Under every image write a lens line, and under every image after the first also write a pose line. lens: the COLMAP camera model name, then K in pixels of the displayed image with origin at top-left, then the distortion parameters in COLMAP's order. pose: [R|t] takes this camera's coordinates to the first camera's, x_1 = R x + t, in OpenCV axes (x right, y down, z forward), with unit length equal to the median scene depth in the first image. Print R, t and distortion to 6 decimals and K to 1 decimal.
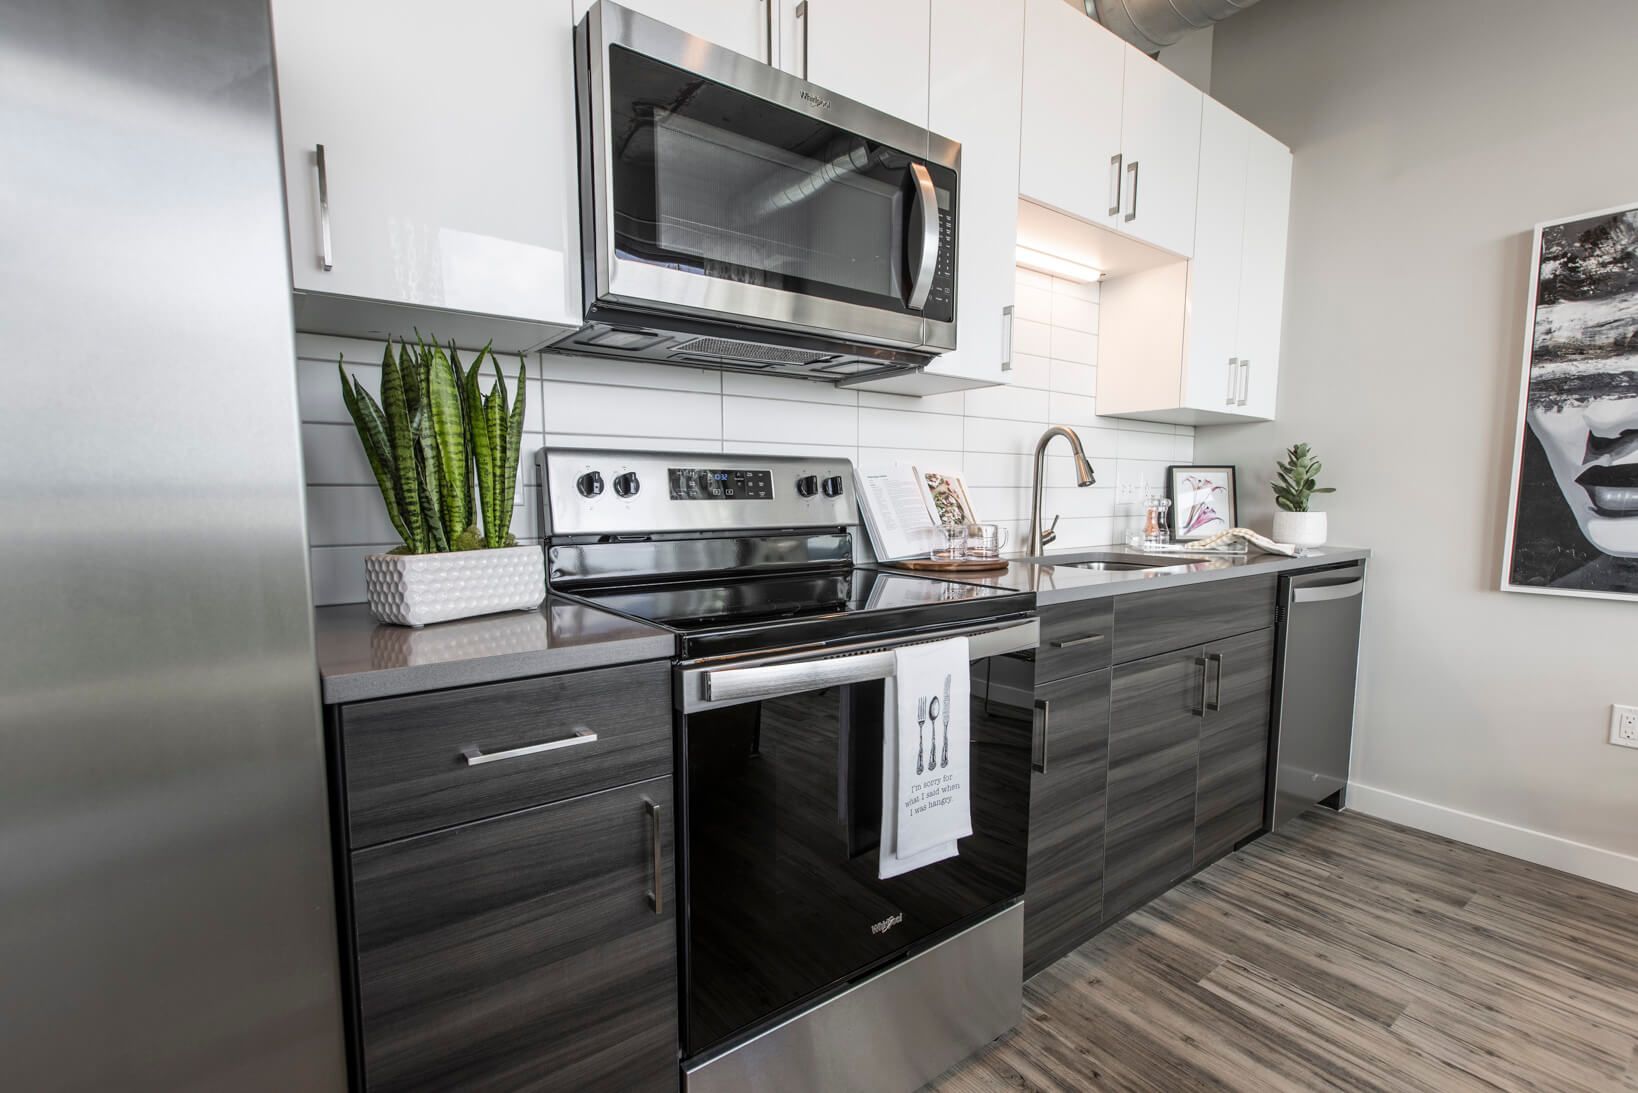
lens RADIAL K [[729.2, 0, 819.0], [0, 729.2, 546.5], [0, 0, 1]] dist [-0.000483, -0.000313]
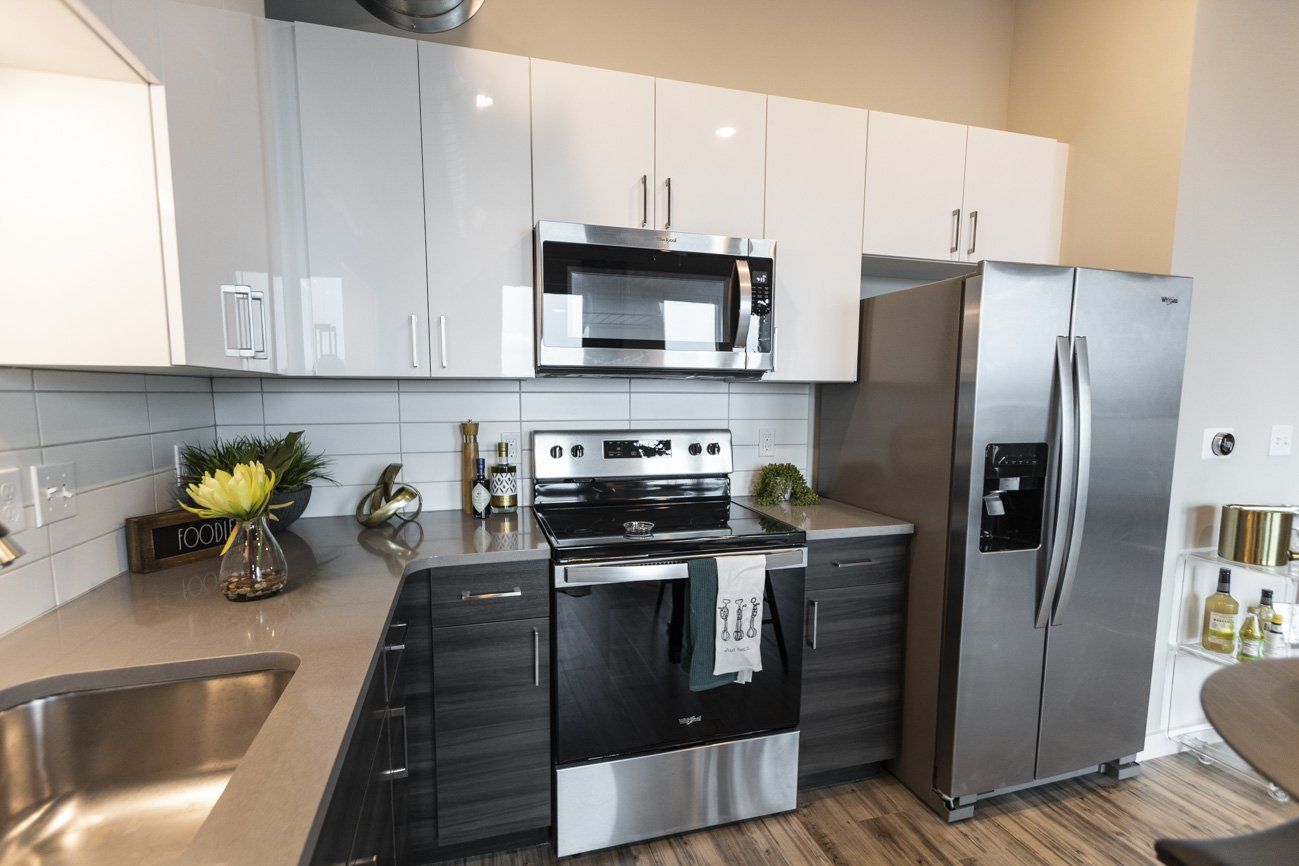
lens RADIAL K [[607.6, 0, 644.2], [0, 607.6, 450.3], [0, 0, 1]] dist [-0.000872, 0.000257]
pose [[0.940335, 0.032224, -0.338720, 0.399078], [-0.027244, 0.999440, 0.019446, -0.125412], [0.339157, -0.009057, 0.940686, -0.331187]]
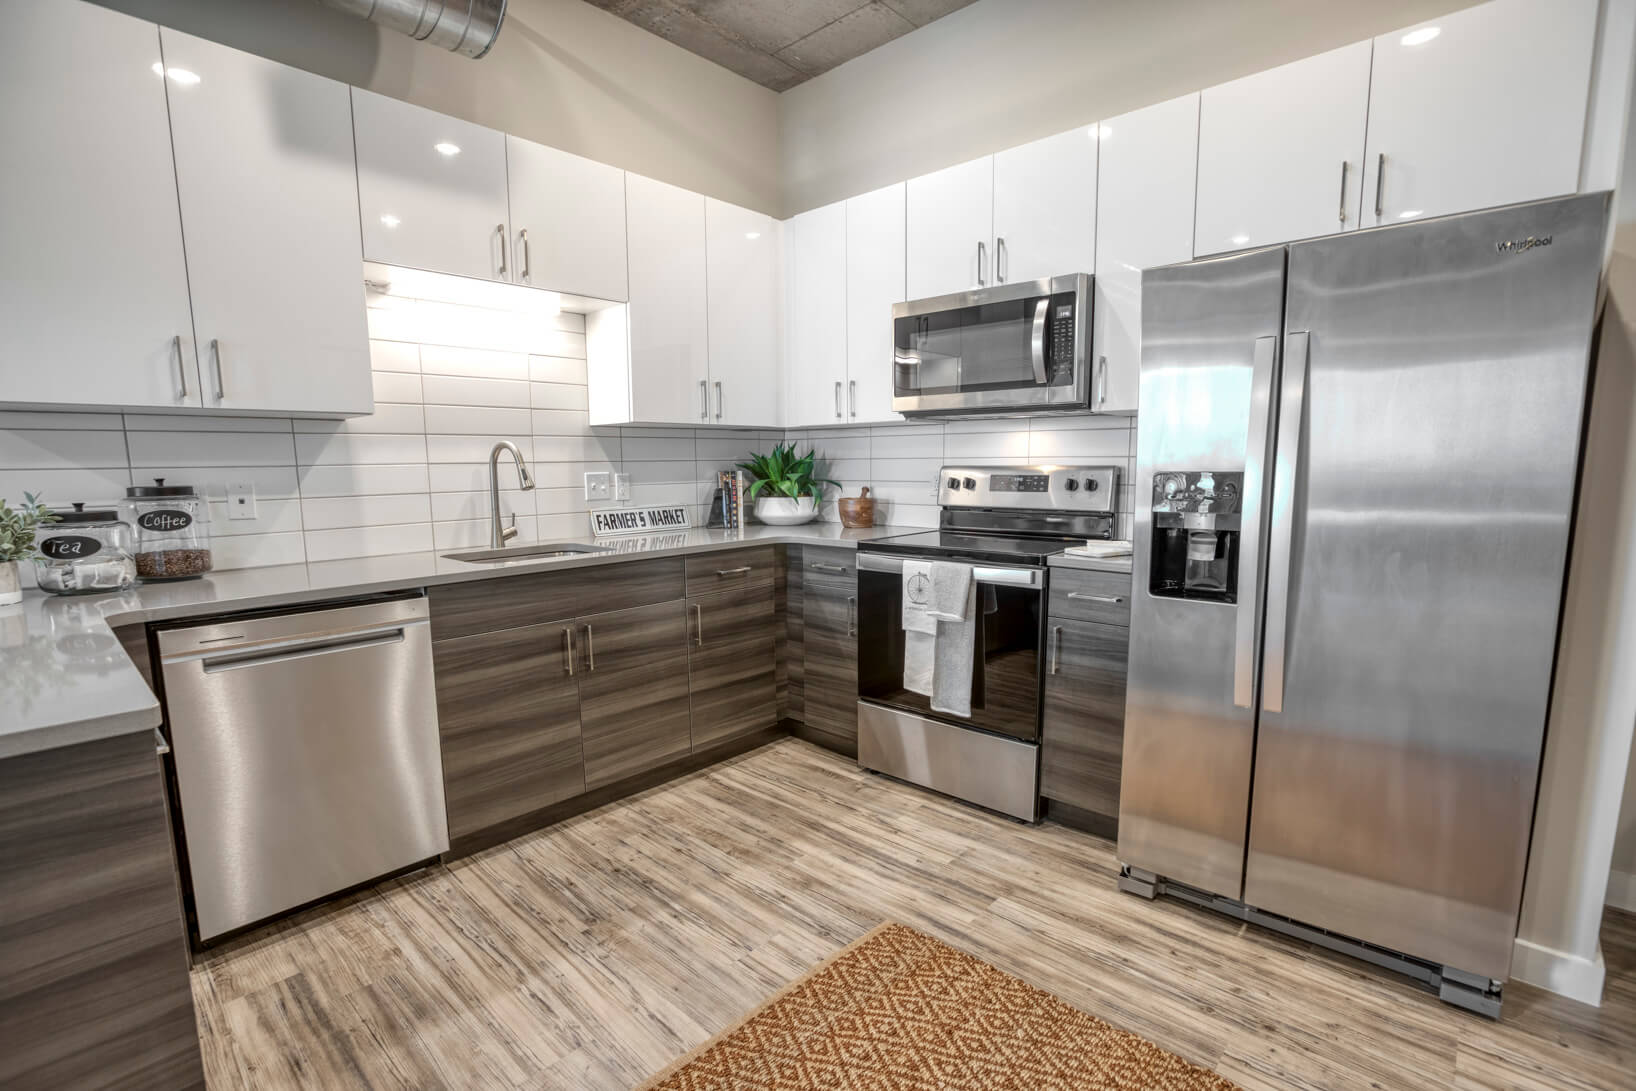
lens RADIAL K [[765.2, 0, 811.4], [0, 765.2, 567.3], [0, 0, 1]] dist [-0.000872, 0.000257]
pose [[0.183300, 0.124481, -0.975144, 1.893023], [-0.073072, 0.990932, 0.112761, -0.062998], [0.980337, 0.050587, 0.190734, 0.165436]]
